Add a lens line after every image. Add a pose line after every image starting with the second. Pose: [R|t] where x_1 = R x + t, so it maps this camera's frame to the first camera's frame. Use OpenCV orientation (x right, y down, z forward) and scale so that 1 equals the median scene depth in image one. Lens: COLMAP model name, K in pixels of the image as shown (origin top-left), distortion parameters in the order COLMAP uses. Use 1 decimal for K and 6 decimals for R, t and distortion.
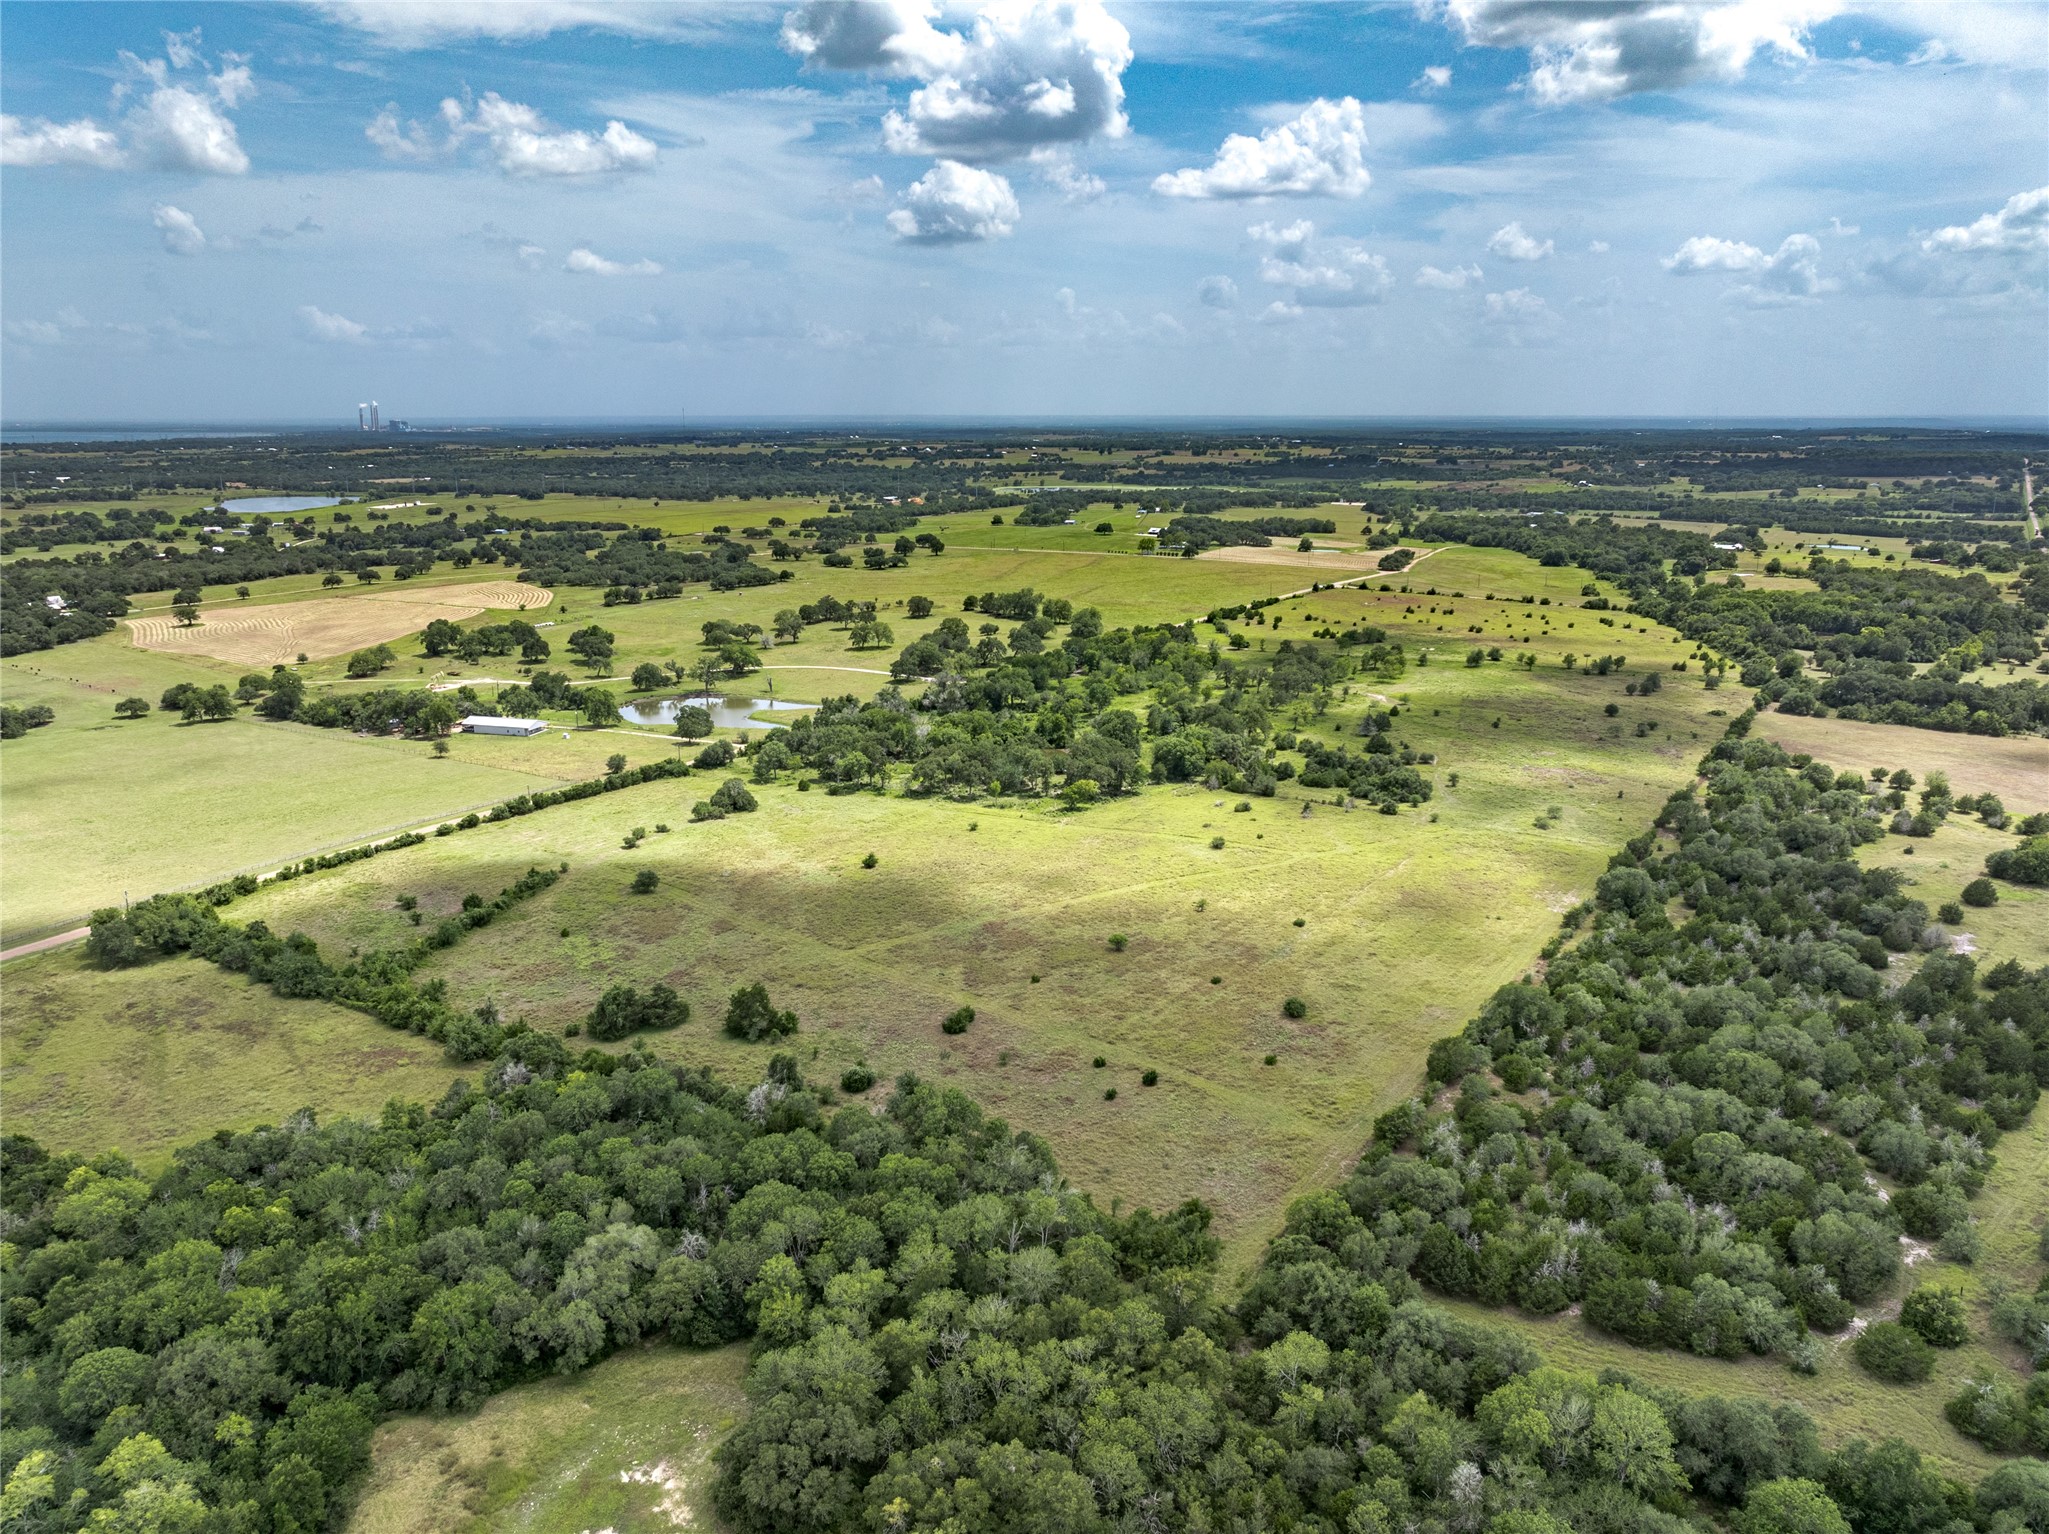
lens RADIAL K [[1415.6, 0, 1024.5], [0, 1415.6, 767.0], [0, 0, 1]] dist [-0.026529, 0.035630]
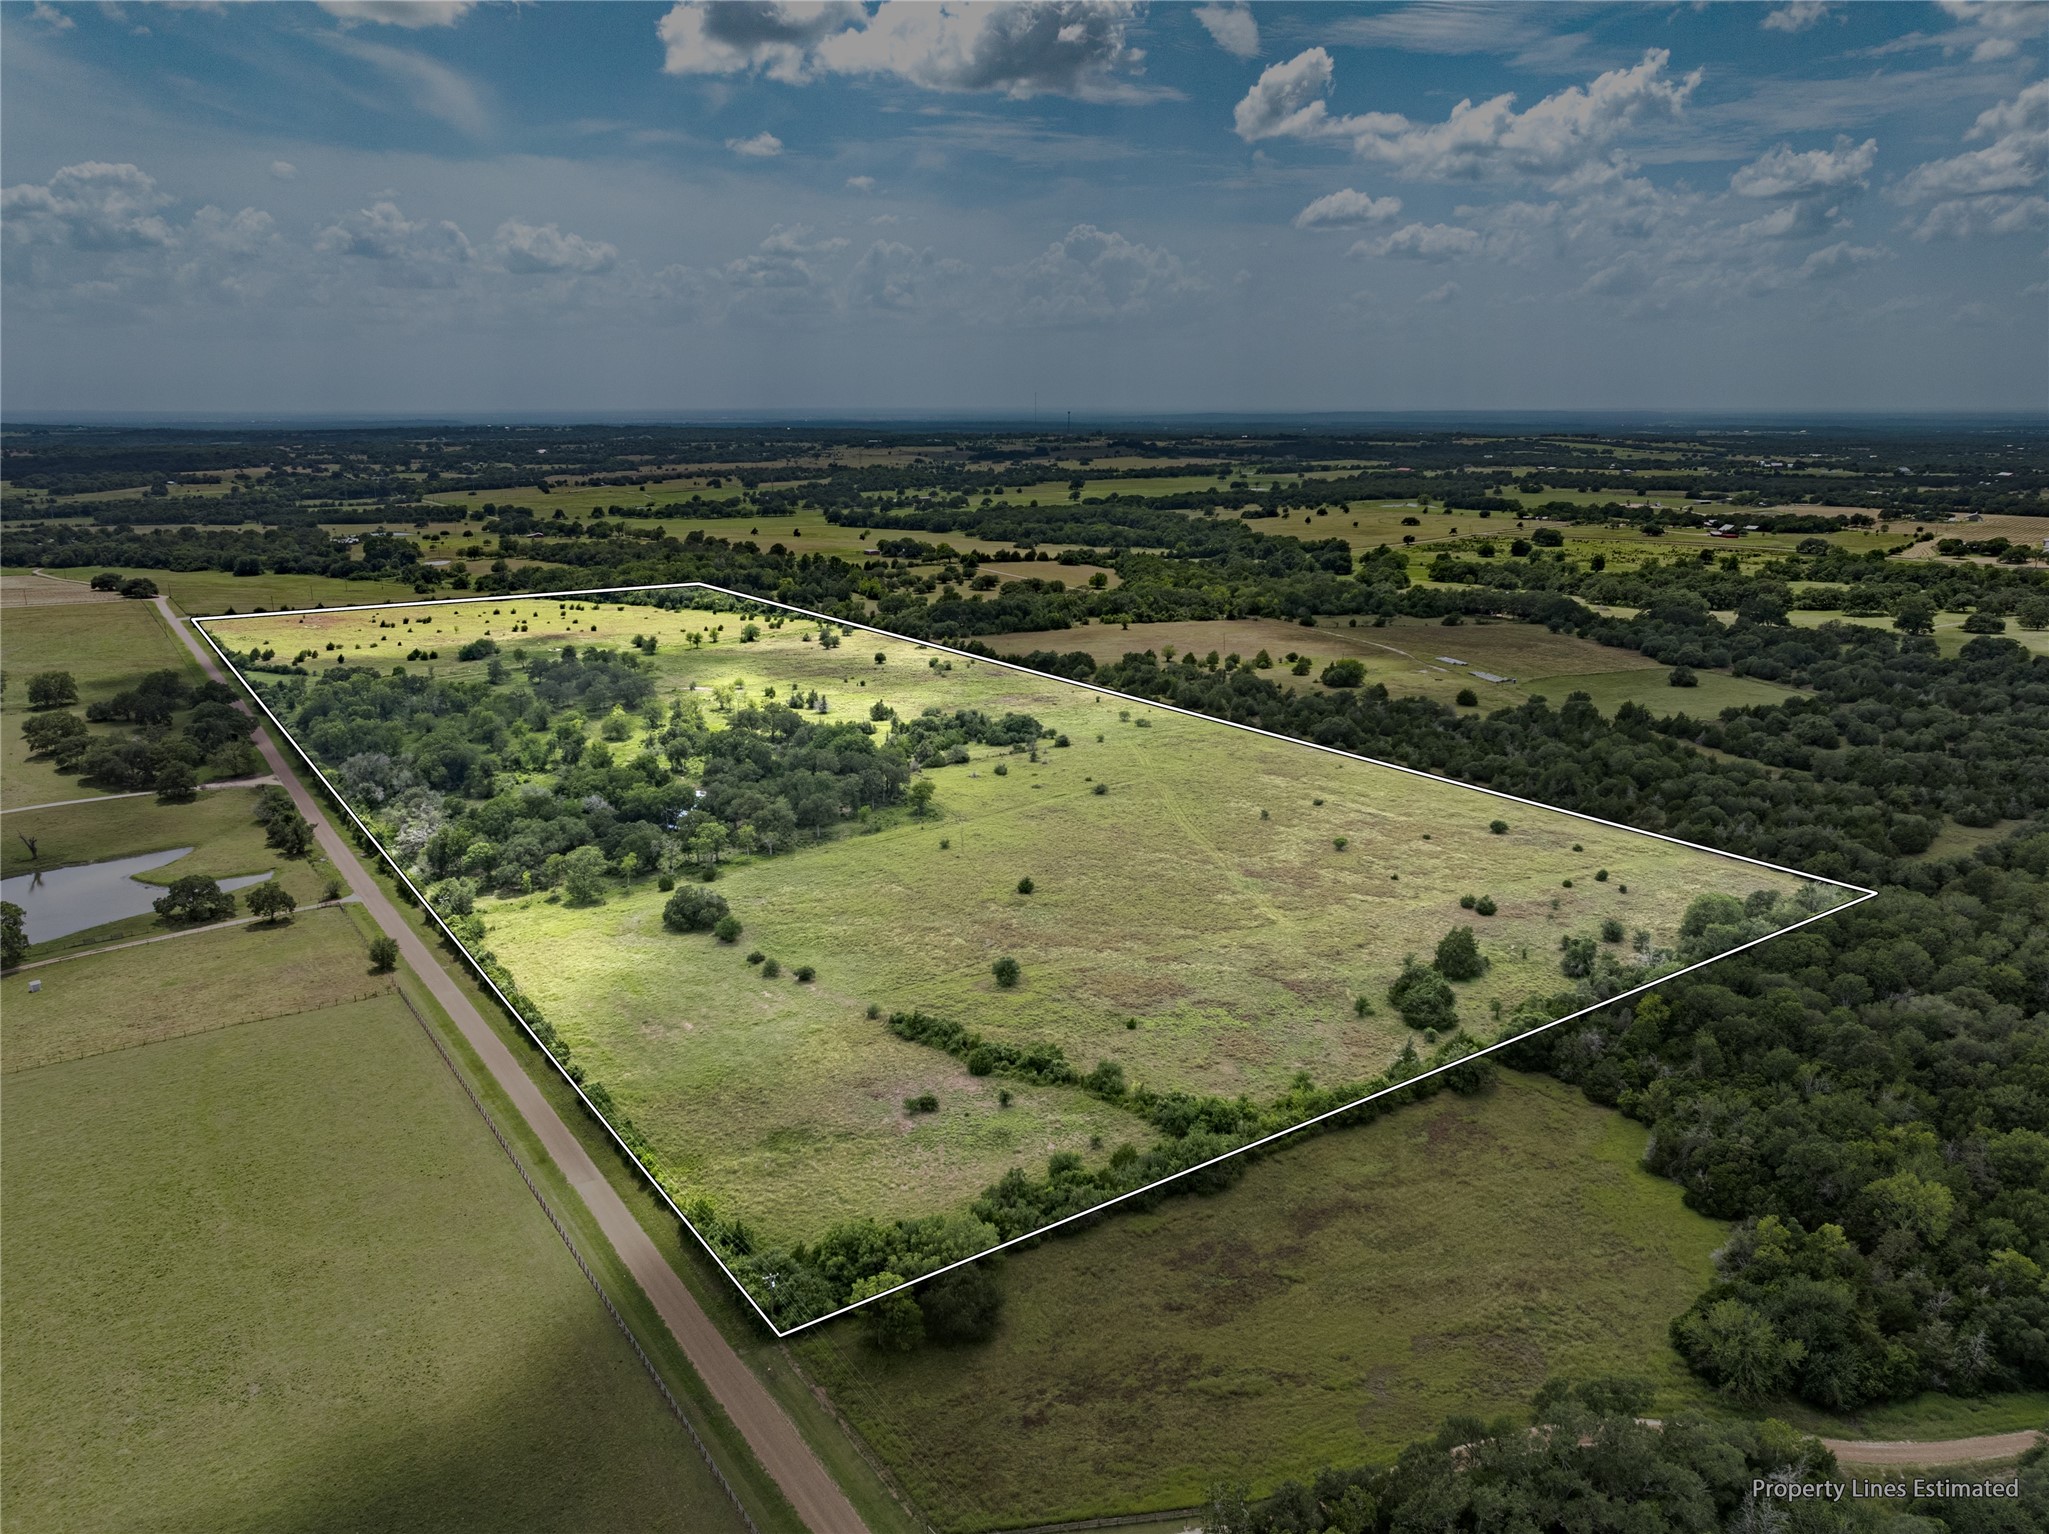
lens RADIAL K [[1415.6, 0, 1024.5], [0, 1415.6, 767.0], [0, 0, 1]] dist [-0.026529, 0.035630]
pose [[0.431596, -0.223999, 0.873813, -0.828261], [0.220333, 0.965516, 0.138680, -0.127966], [-0.874745, 0.132676, 0.466067, 0.497624]]
